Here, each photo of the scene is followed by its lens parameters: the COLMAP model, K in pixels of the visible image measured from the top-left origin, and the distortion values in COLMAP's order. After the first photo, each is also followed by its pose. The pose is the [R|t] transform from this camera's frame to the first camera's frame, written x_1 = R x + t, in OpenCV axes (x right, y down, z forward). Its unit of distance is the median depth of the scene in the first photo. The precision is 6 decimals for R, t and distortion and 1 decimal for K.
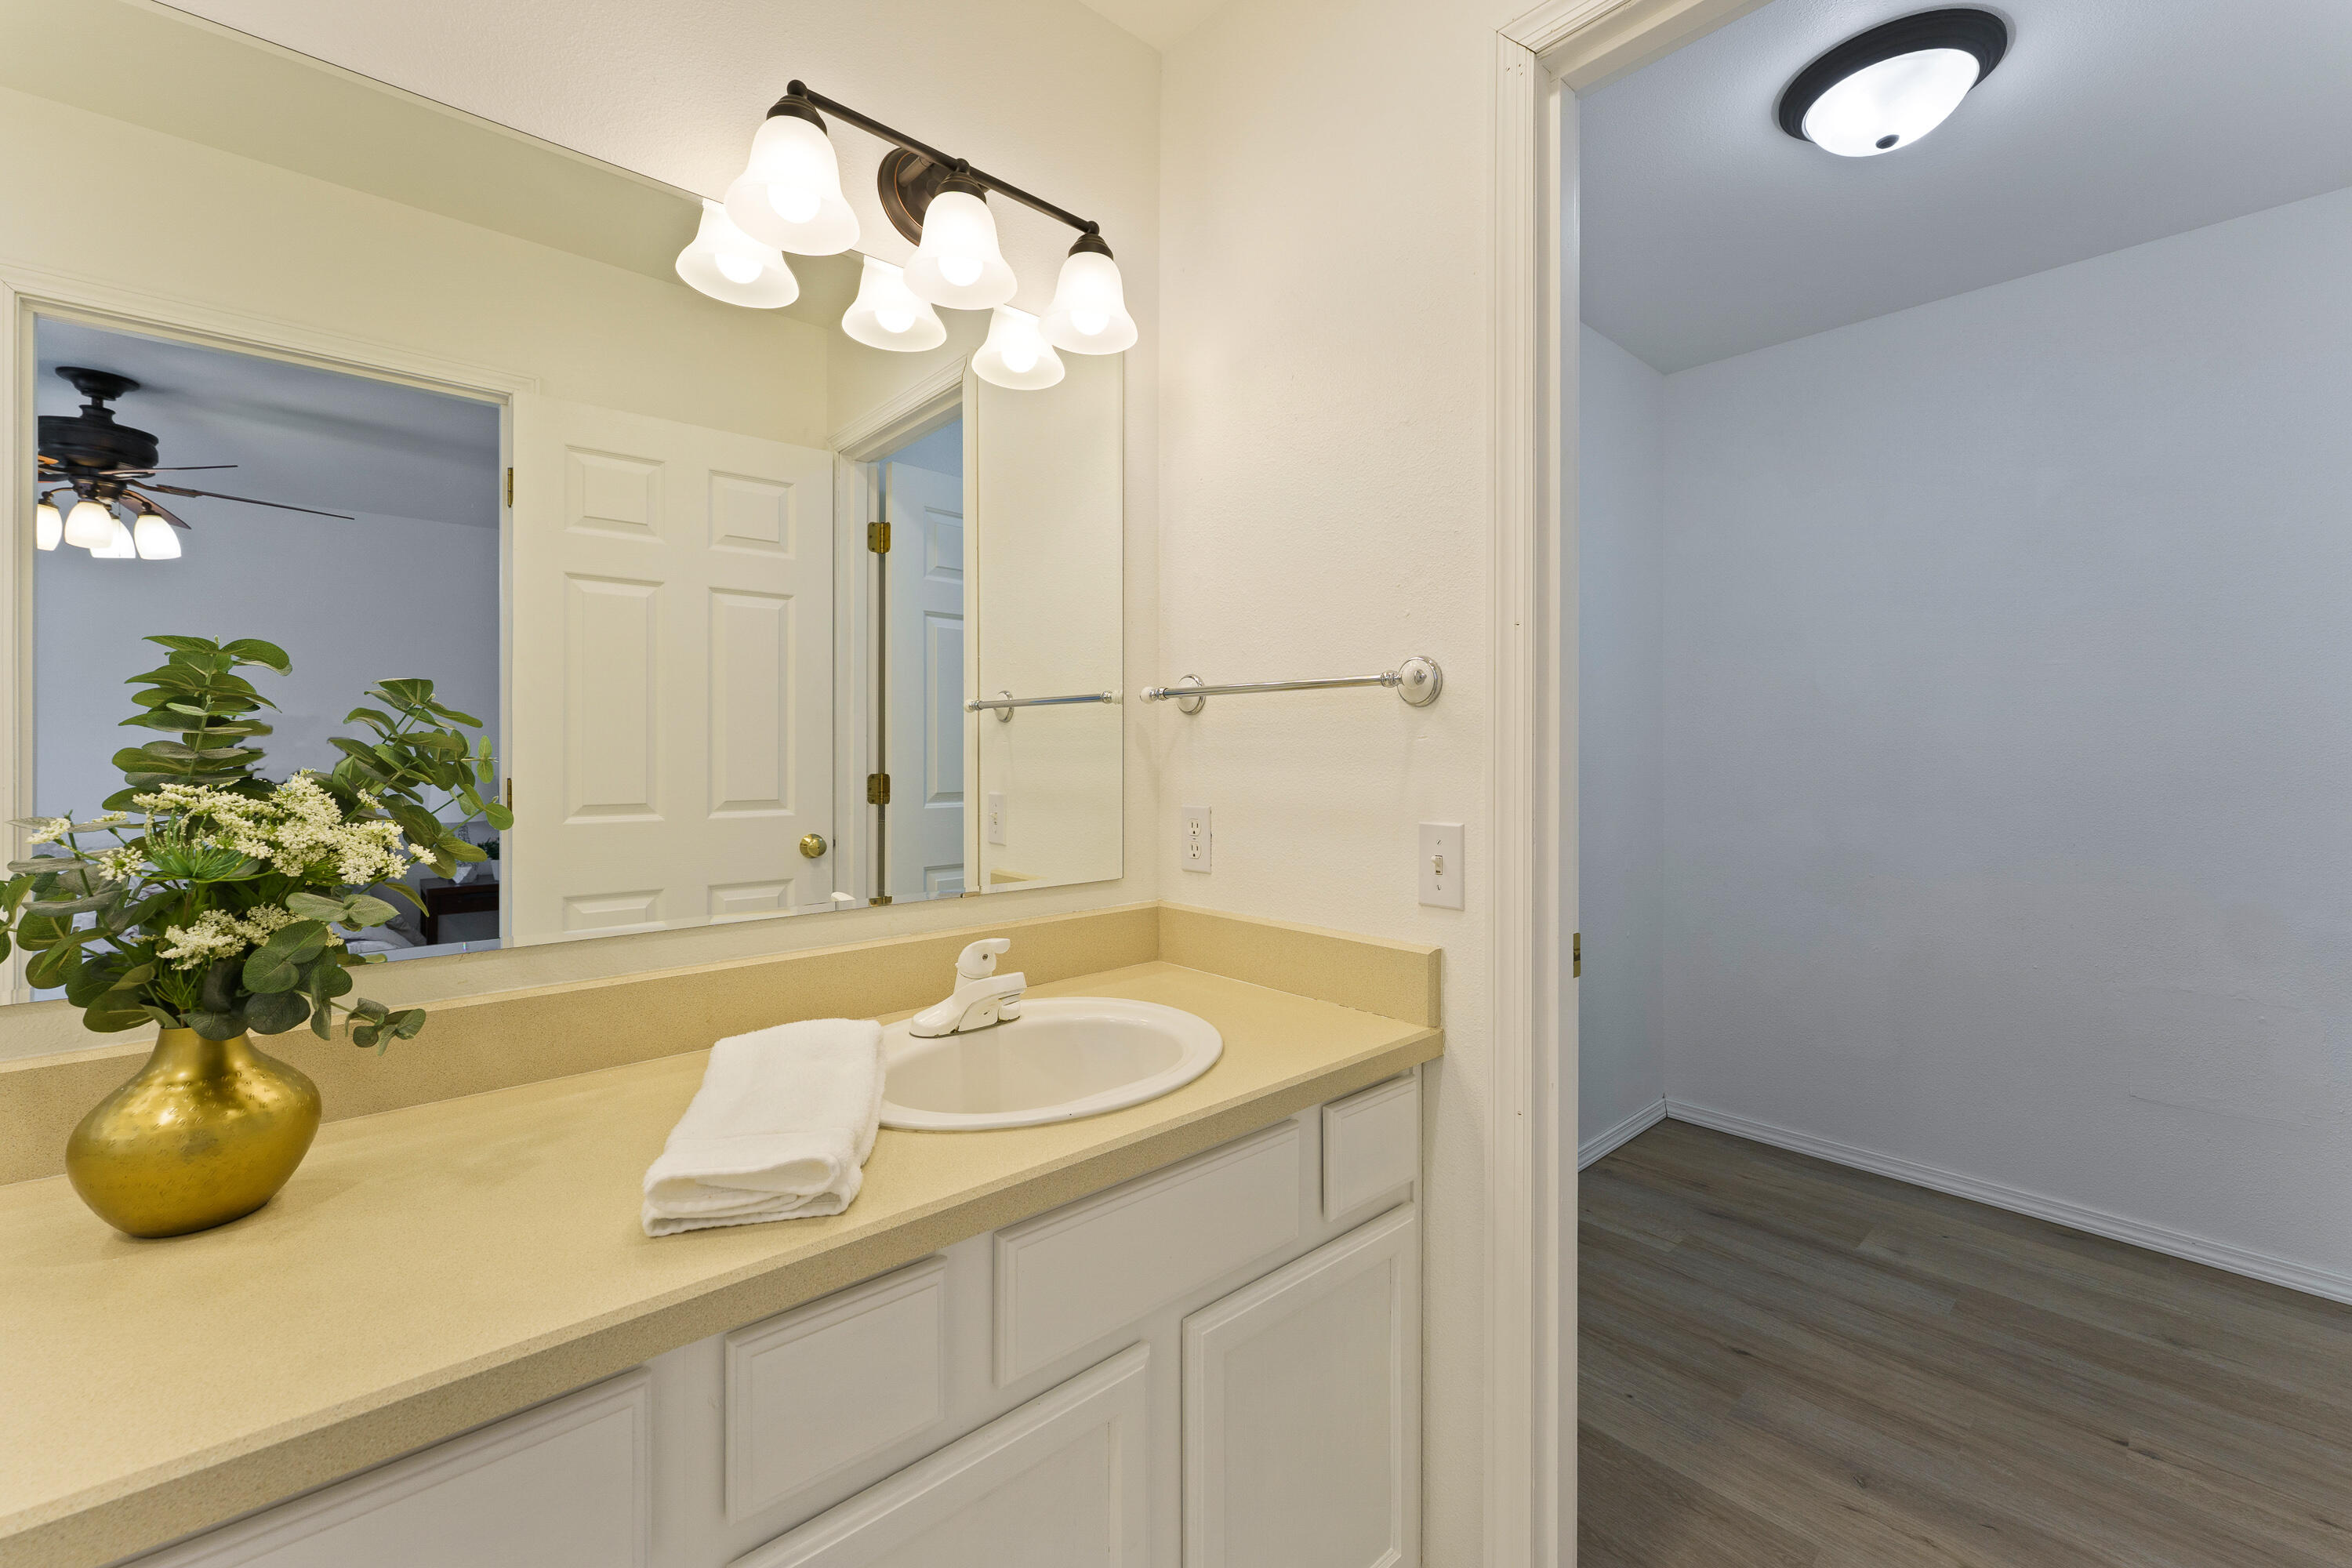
lens RADIAL K [[958.7, 0, 1178.2], [0, 958.7, 748.2], [0, 0, 1]] dist [-0.000051, -0.000066]
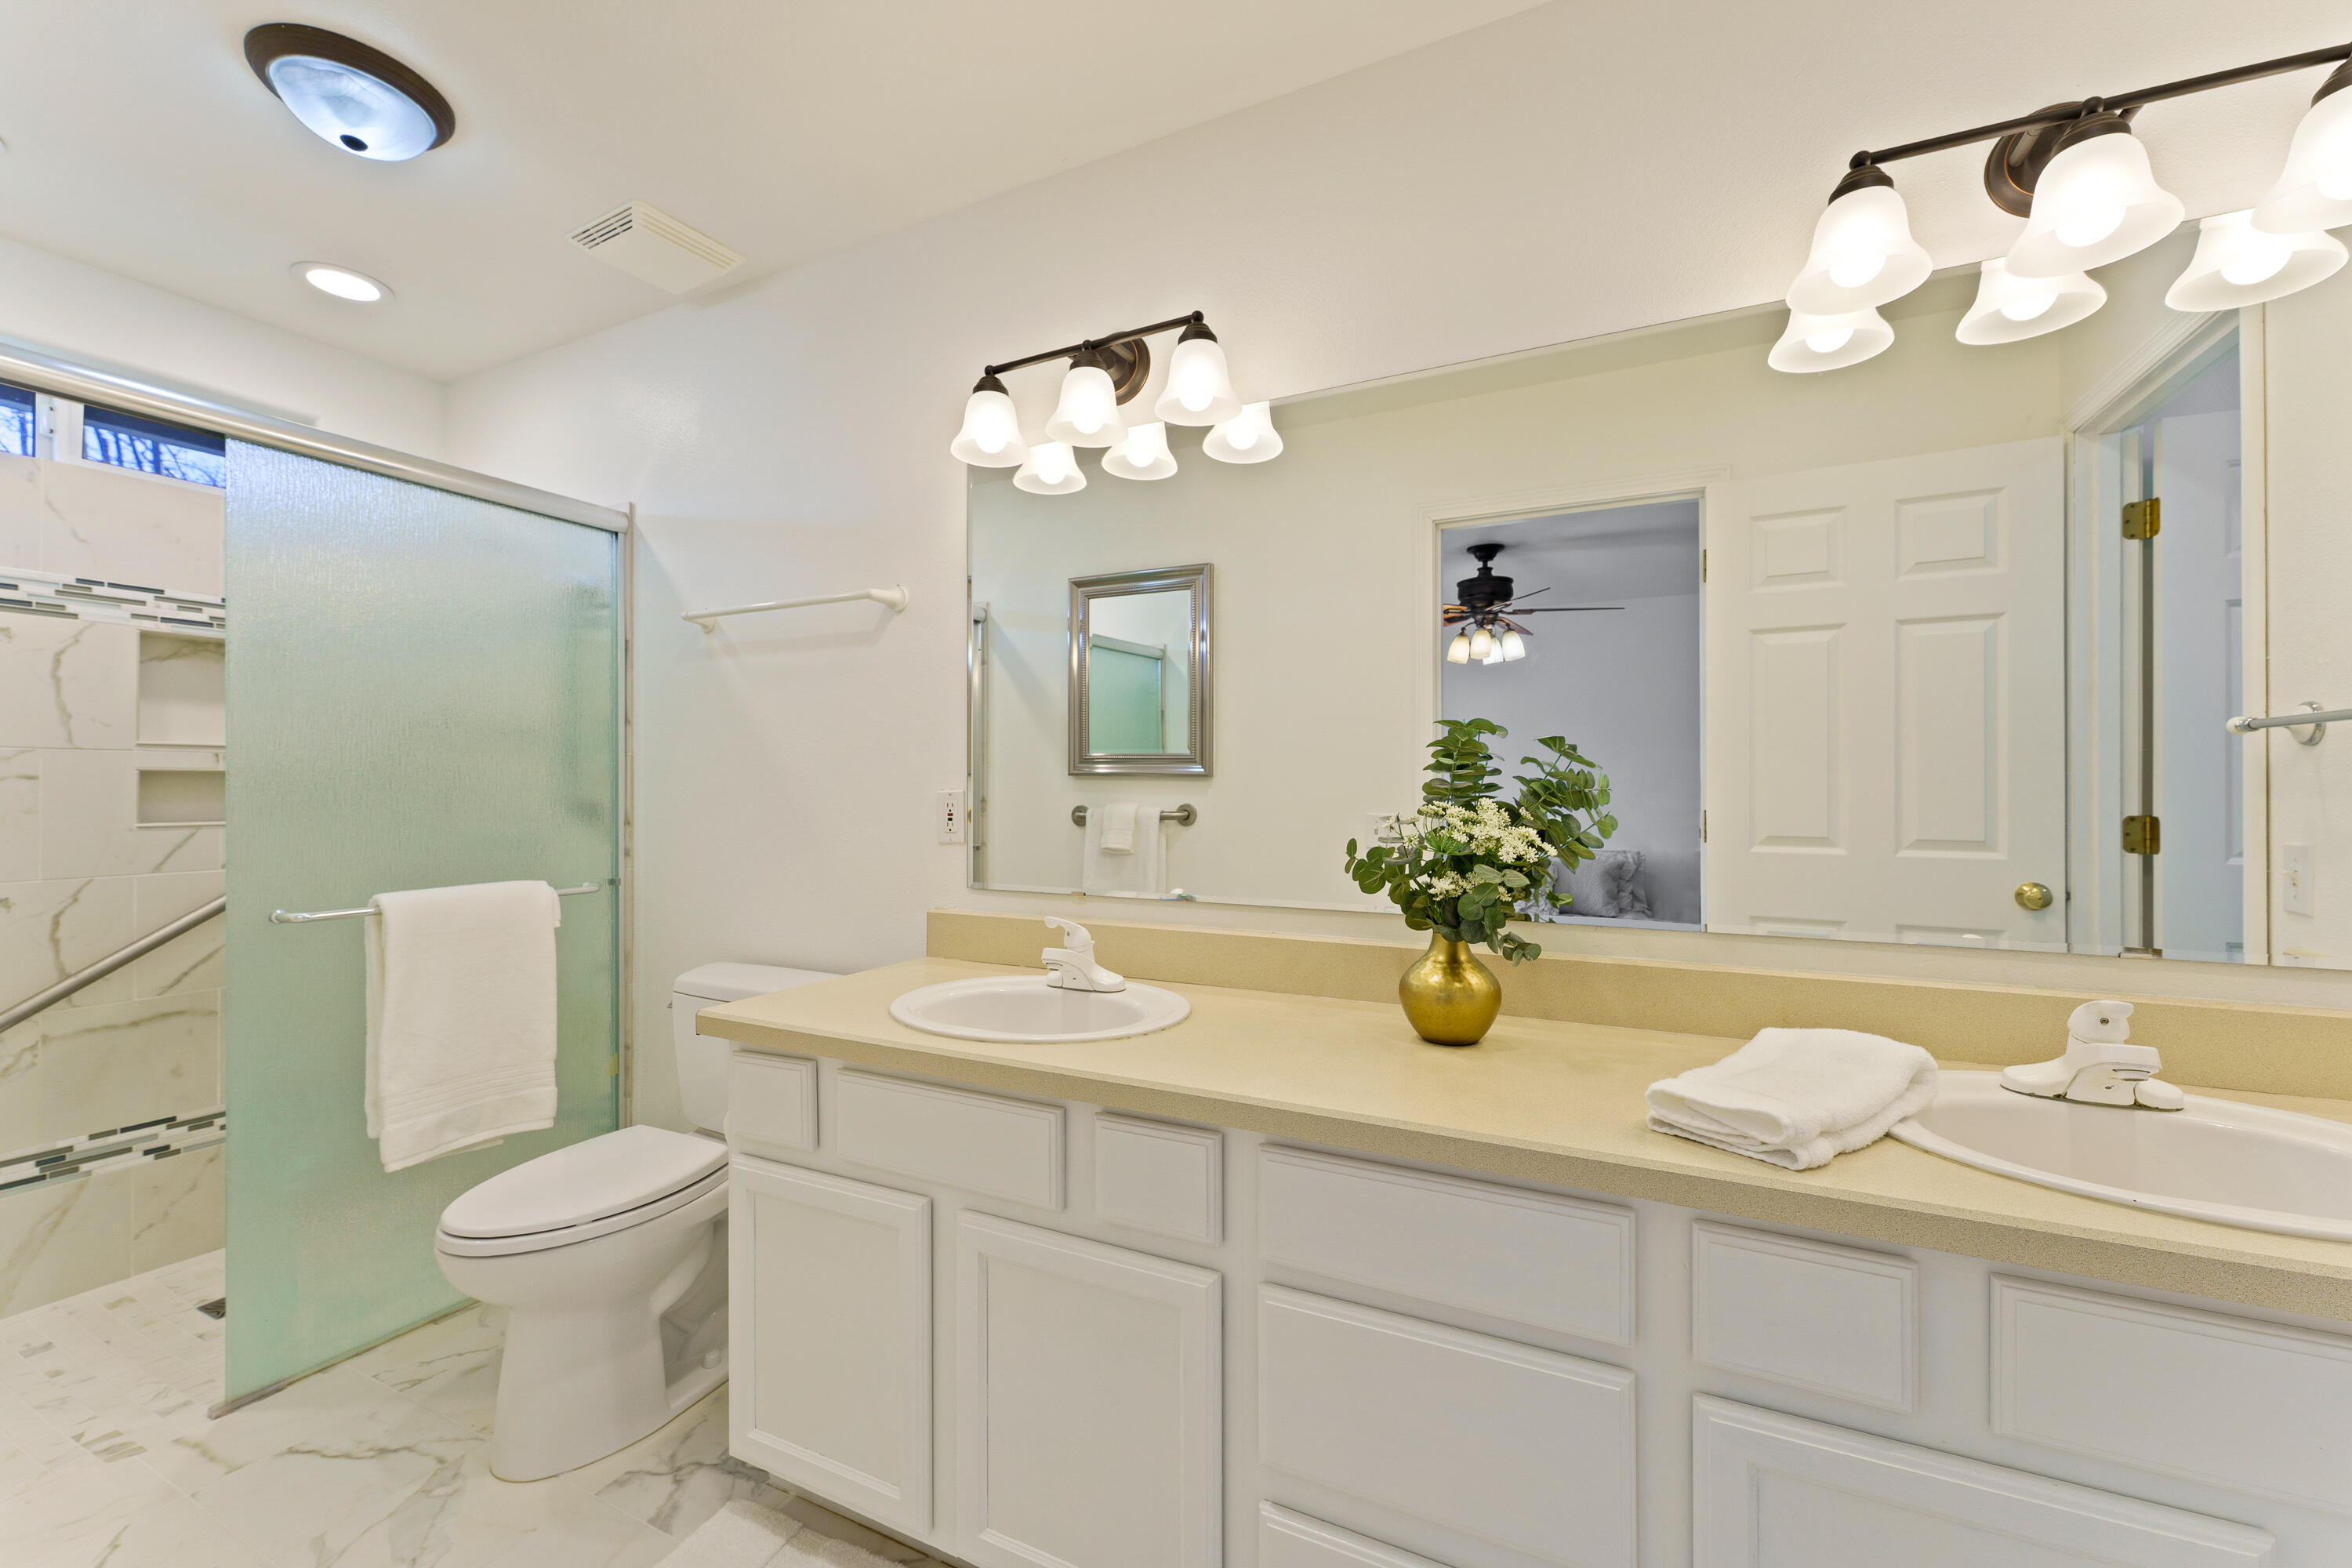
lens RADIAL K [[944.3, 0, 1180.0], [0, 944.3, 787.1], [0, 0, 1]] dist [0.000329, -0.000229]
pose [[0.376189, -0.003162, -0.926537, 0.282334], [0.001874, 0.999995, -0.002651, 0.008461], [0.926541, -0.000739, 0.376193, -0.092182]]
